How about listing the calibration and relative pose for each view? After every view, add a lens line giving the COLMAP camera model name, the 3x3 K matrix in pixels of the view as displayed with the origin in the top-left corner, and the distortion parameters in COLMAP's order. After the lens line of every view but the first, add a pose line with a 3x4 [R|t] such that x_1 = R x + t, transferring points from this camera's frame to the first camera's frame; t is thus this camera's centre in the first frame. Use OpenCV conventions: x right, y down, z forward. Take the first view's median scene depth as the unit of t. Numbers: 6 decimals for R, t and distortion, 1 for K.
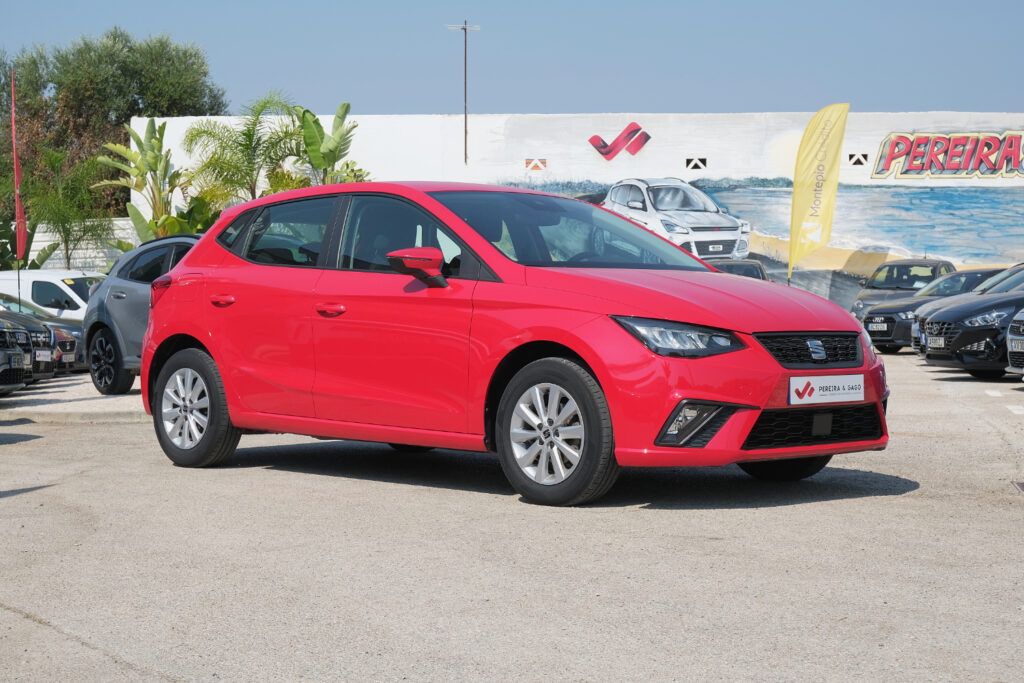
lens RADIAL K [[1711.5, 0, 512.0], [0, 1711.5, 341.5], [0, 0, 1]] dist [-0.026491, -0.068512]
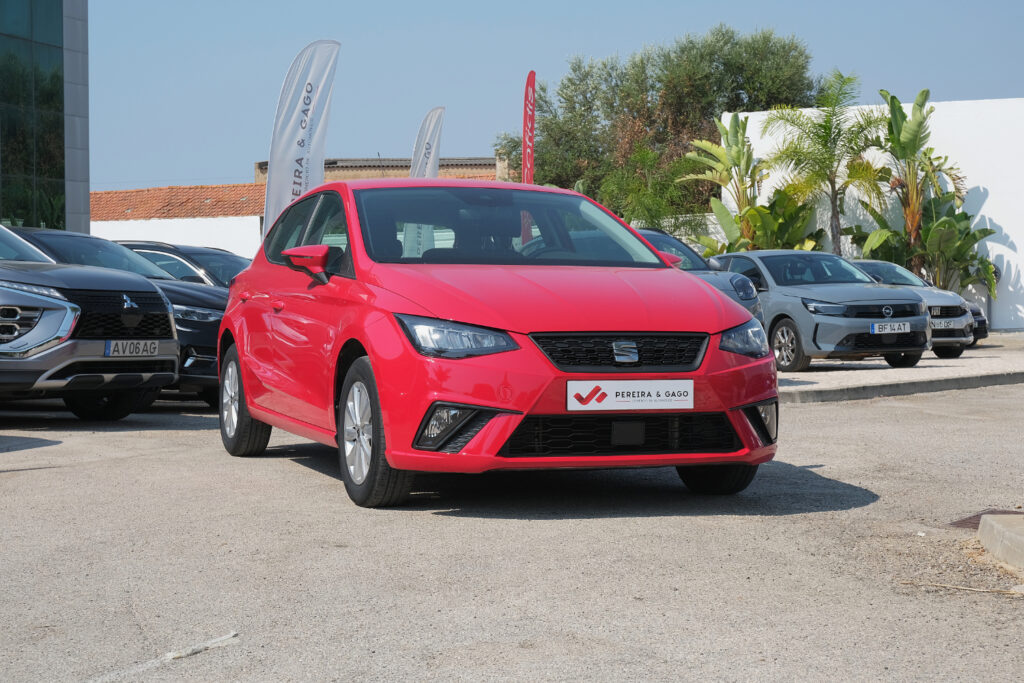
lens RADIAL K [[1723.3, 0, 512.0], [0, 1723.3, 341.5], [0, 0, 1]] dist [-0.023579, -0.116609]
pose [[0.912905, 0.012096, -0.407994, 0.499103], [-0.010613, 0.999926, 0.005899, -0.005594], [0.408035, -0.001055, 0.912966, 0.127739]]
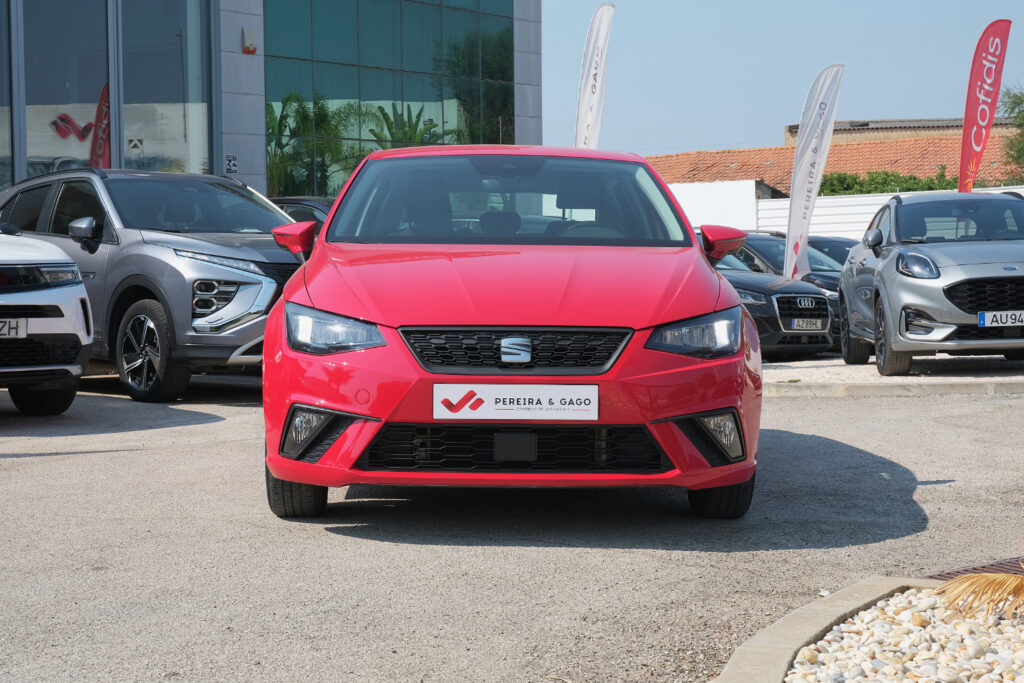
lens RADIAL K [[1711.5, 0, 512.0], [0, 1711.5, 341.5], [0, 0, 1]] dist [-0.026491, -0.068512]
pose [[0.737913, 0.035539, -0.673960, 0.697335], [-0.018495, 0.999302, 0.032445, -0.024279], [0.674642, -0.011477, 0.738055, 0.424774]]
